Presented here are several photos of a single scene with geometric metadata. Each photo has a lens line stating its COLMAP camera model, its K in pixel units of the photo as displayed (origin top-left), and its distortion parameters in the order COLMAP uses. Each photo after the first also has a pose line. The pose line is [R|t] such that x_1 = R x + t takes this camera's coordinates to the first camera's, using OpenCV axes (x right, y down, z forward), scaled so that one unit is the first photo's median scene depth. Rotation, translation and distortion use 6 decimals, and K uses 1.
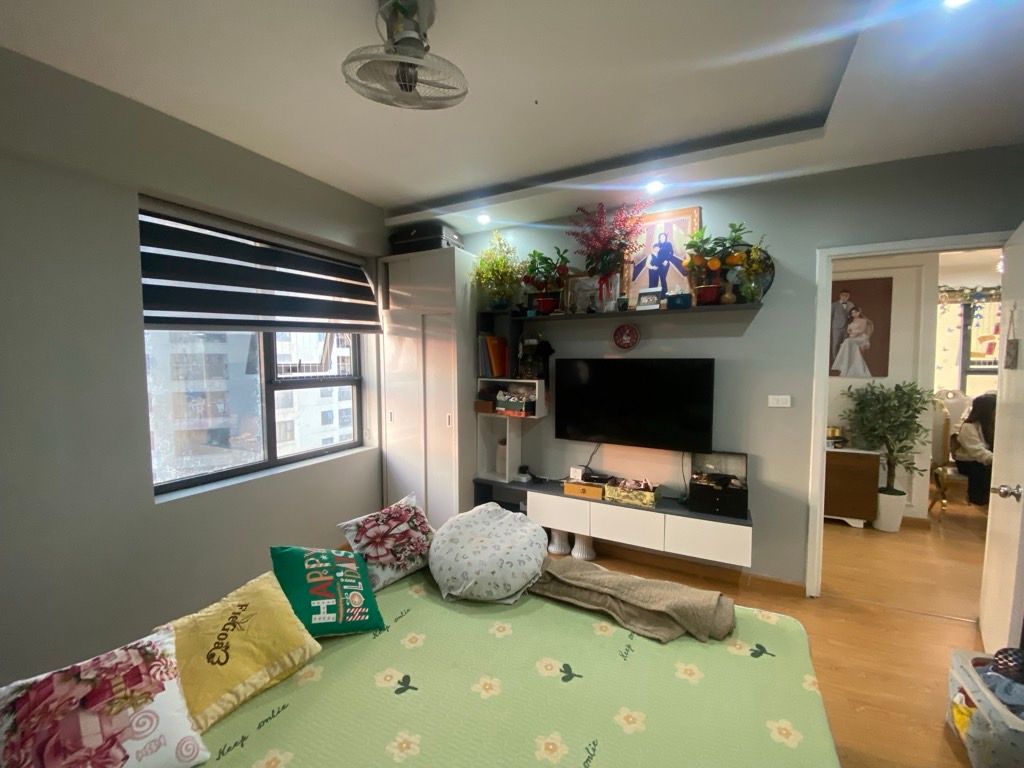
lens RADIAL K [[415.9, 0, 511.0], [0, 415.9, 383.1], [0, 0, 1]] dist [0.026680, -0.022647]
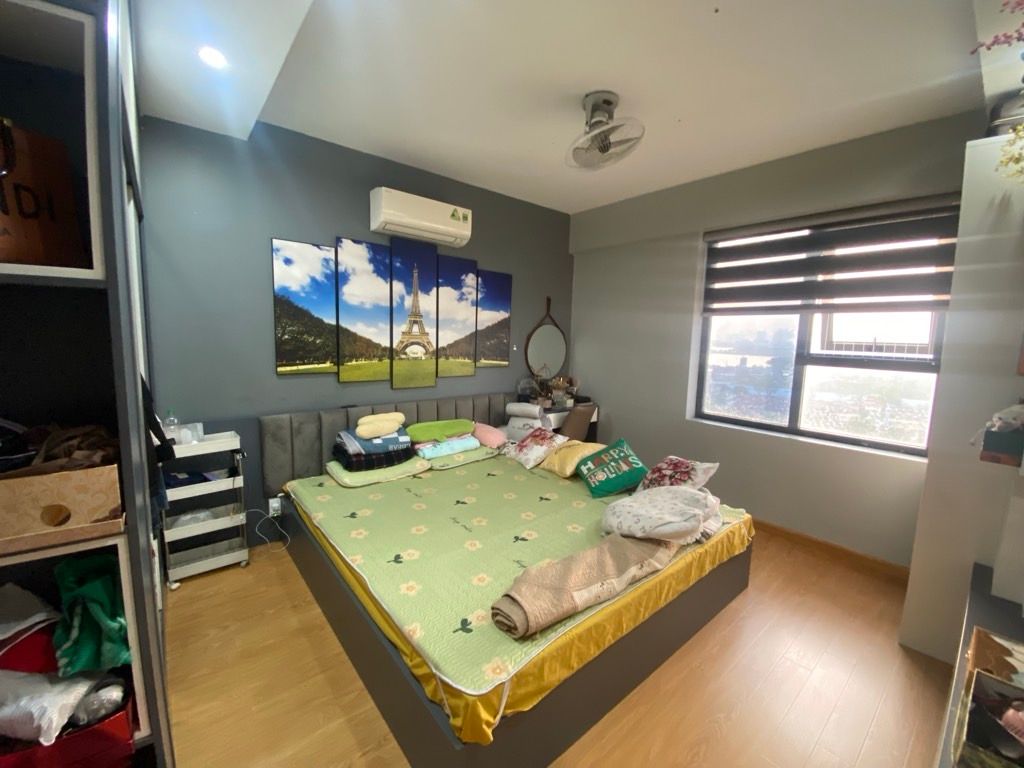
lens RADIAL K [[415.9, 0, 511.0], [0, 415.9, 383.1], [0, 0, 1]] dist [0.026680, -0.022647]
pose [[-0.395626, 0.102689, -0.912653, 1.092825], [-0.075660, 0.986707, 0.143820, -0.053200], [0.915290, 0.125950, -0.382597, 1.106619]]
